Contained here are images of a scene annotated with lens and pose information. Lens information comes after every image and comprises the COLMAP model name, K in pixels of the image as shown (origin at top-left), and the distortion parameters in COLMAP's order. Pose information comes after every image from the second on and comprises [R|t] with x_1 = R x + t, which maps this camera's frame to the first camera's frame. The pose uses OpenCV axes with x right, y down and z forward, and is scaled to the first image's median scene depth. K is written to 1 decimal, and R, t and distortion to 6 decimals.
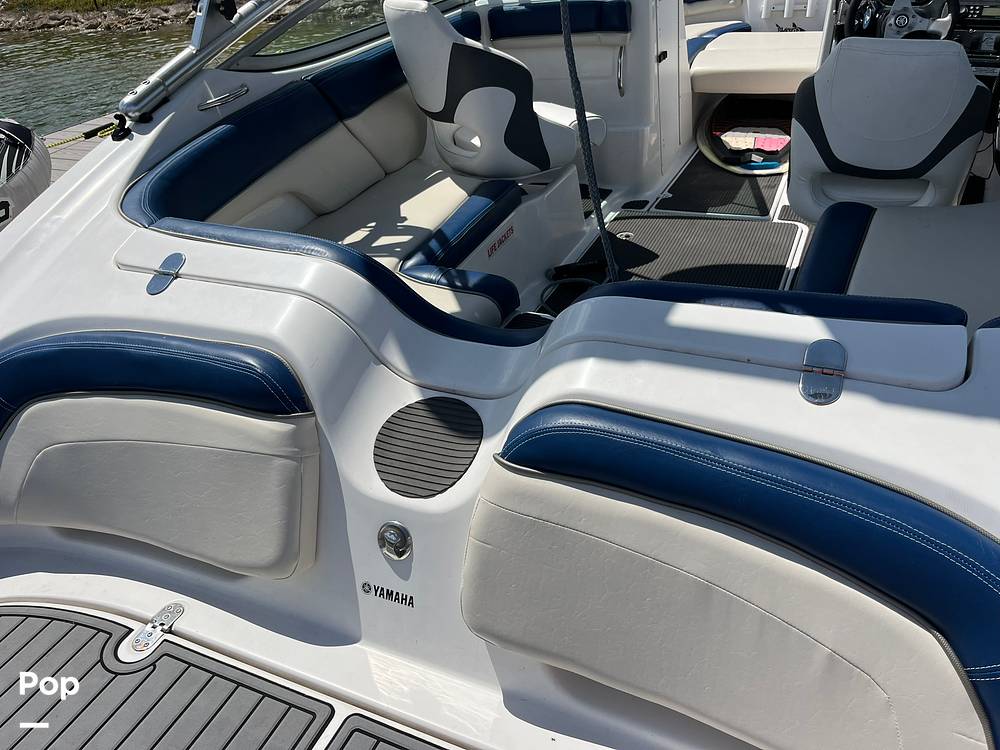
lens RADIAL K [[756.5, 0, 500.0], [0, 756.5, 375.0], [0, 0, 1]] dist [0.003257, -0.012538]
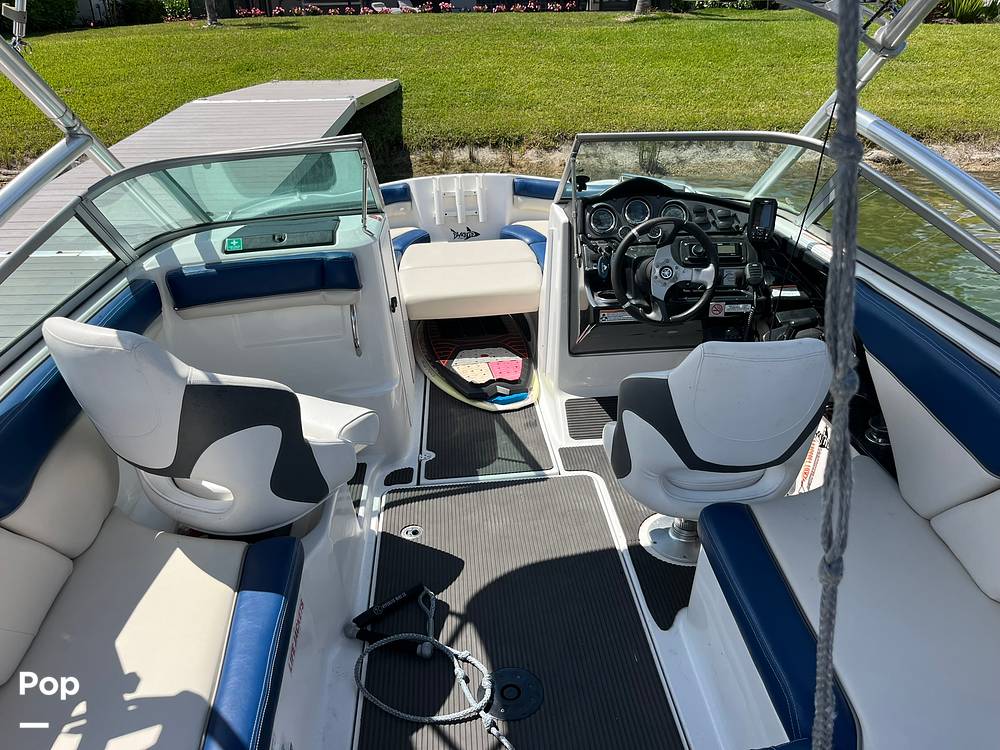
lens RADIAL K [[748.9, 0, 500.0], [0, 748.9, 375.0], [0, 0, 1]] dist [0.145605, -0.001004]
pose [[0.873460, -0.152568, 0.462376, -0.116875], [0.229943, 0.966323, -0.115524, -0.278880], [-0.429179, 0.207226, 0.879126, 0.270875]]
